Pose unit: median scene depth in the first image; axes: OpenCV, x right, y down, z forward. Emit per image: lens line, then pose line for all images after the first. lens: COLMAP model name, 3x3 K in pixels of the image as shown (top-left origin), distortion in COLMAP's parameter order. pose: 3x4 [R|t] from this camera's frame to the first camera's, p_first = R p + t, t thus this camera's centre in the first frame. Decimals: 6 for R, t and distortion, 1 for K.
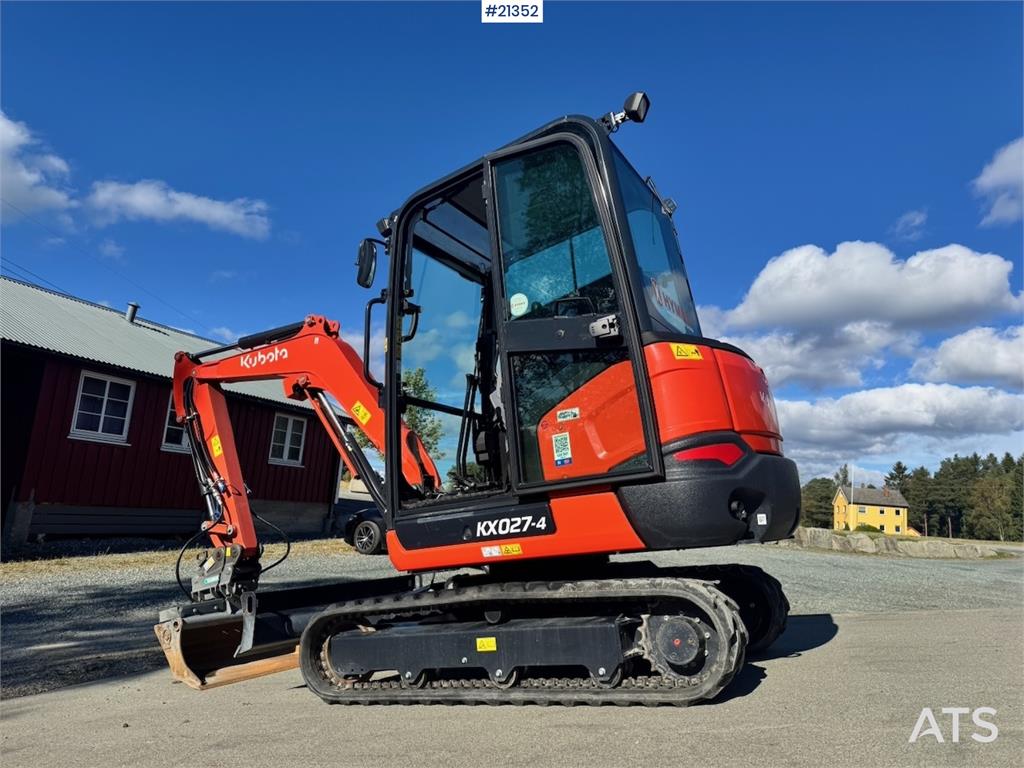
lens RADIAL K [[713.8, 0, 513.1], [0, 713.8, 390.3], [0, 0, 1]] dist [0.084464, -0.124268]
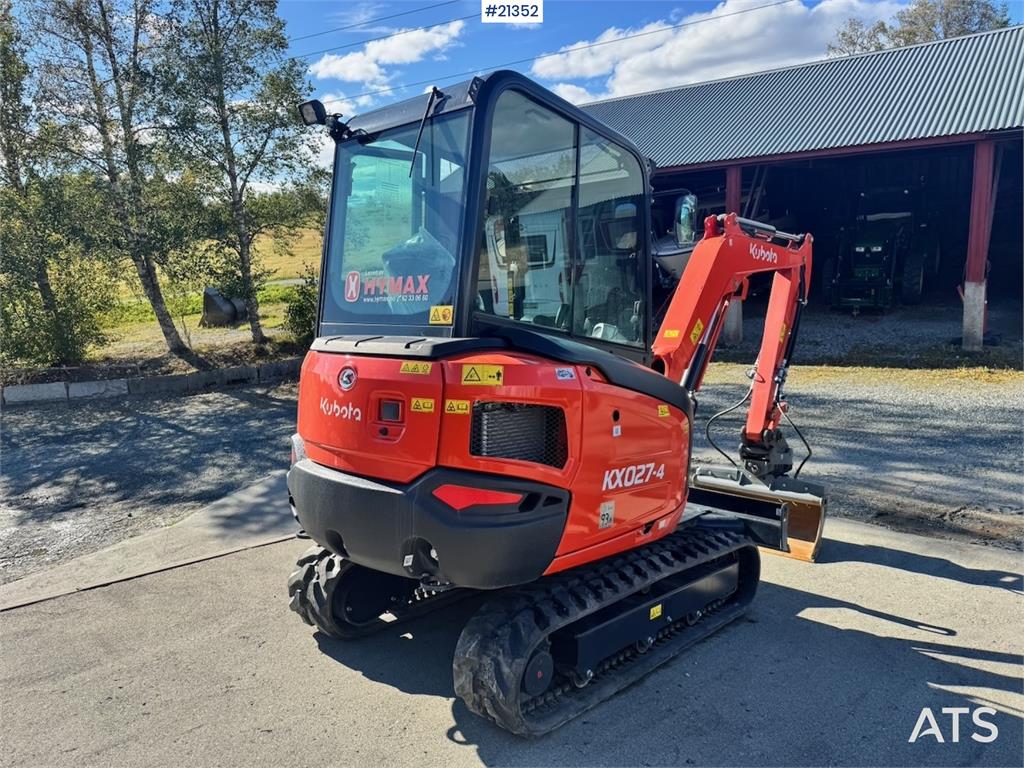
lens RADIAL K [[713.8, 0, 513.1], [0, 713.8, 390.3], [0, 0, 1]] dist [0.084464, -0.124268]
pose [[-0.243451, 0.156646, -0.957180, 0.750686], [0.209496, 0.972069, 0.105799, -0.034939], [0.947018, -0.174768, -0.269468, 0.960142]]
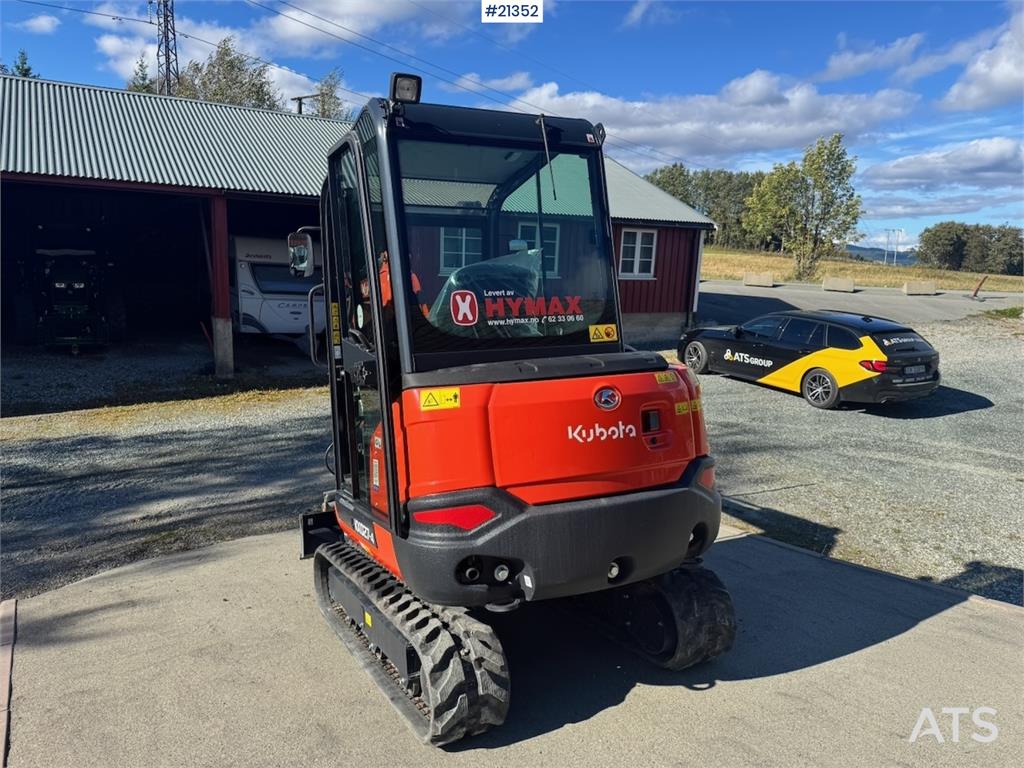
lens RADIAL K [[715.0, 0, 515.8], [0, 715.0, 386.4], [0, 0, 1]] dist [0.078795, -0.115918]
pose [[0.823262, 0.059191, -0.564567, 0.491932], [0.117256, 0.955368, 0.271149, -0.179130], [0.555419, -0.289426, 0.779578, 0.215987]]
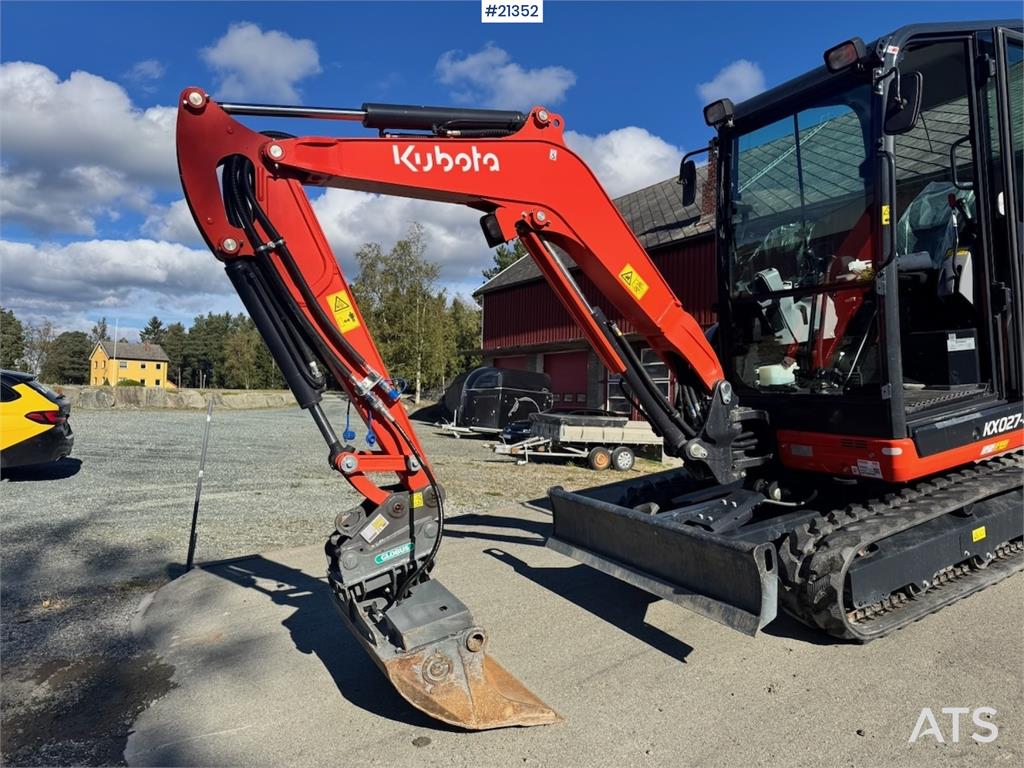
lens RADIAL K [[713.8, 0, 513.1], [0, 713.8, 390.3], [0, 0, 1]] dist [0.084464, -0.124268]
pose [[0.565030, -0.048747, 0.823629, -0.809476], [-0.116925, 0.983447, 0.138420, 0.049240], [-0.816744, -0.174514, 0.549977, 0.637263]]
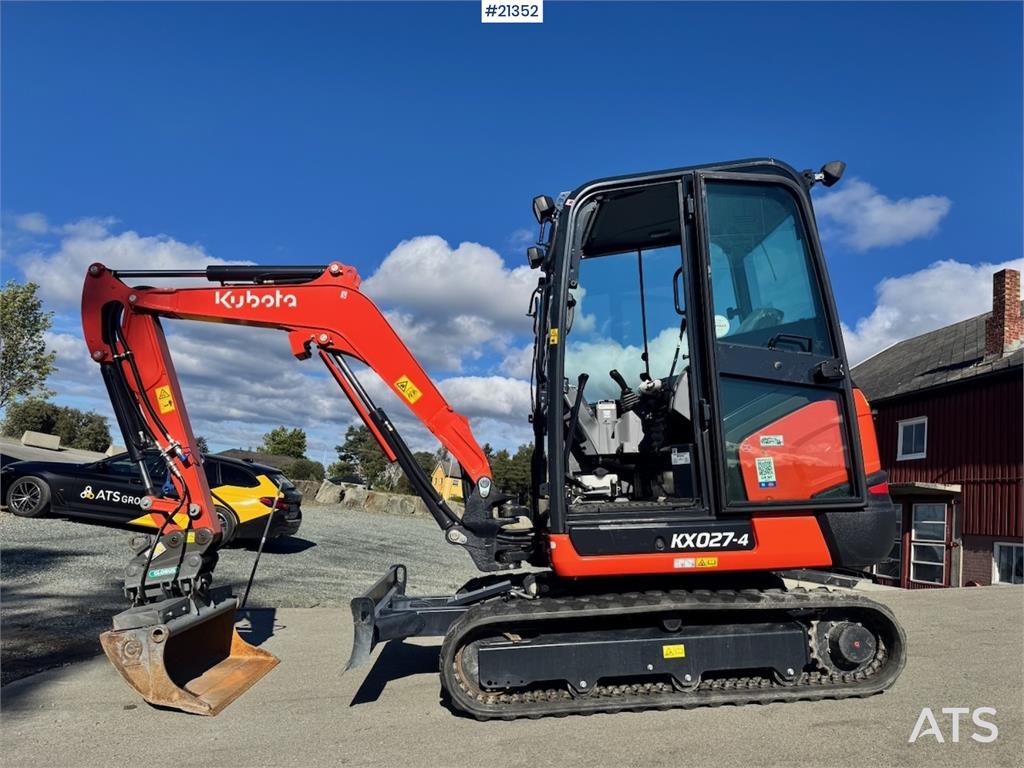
lens RADIAL K [[713.8, 0, 513.1], [0, 713.8, 390.3], [0, 0, 1]] dist [0.084464, -0.124268]
pose [[0.857542, 0.127072, 0.498472, -0.502821], [-0.151240, 0.988463, 0.008202, 0.005072], [-0.491679, -0.082422, 0.866867, 0.155165]]
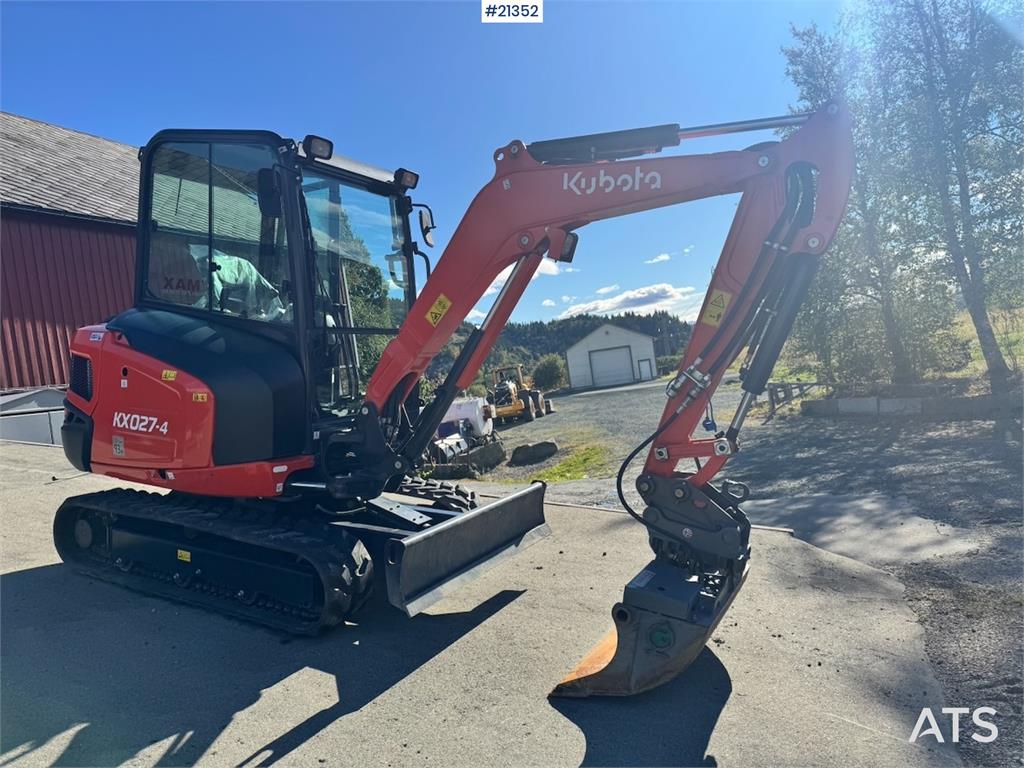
lens RADIAL K [[713.8, 0, 513.1], [0, 713.8, 390.3], [0, 0, 1]] dist [0.084464, -0.124268]
pose [[-0.997907, 0.063634, -0.011466, -0.244571], [0.064619, 0.987728, -0.142190, 0.224415], [0.002277, -0.142634, -0.989773, 1.649363]]
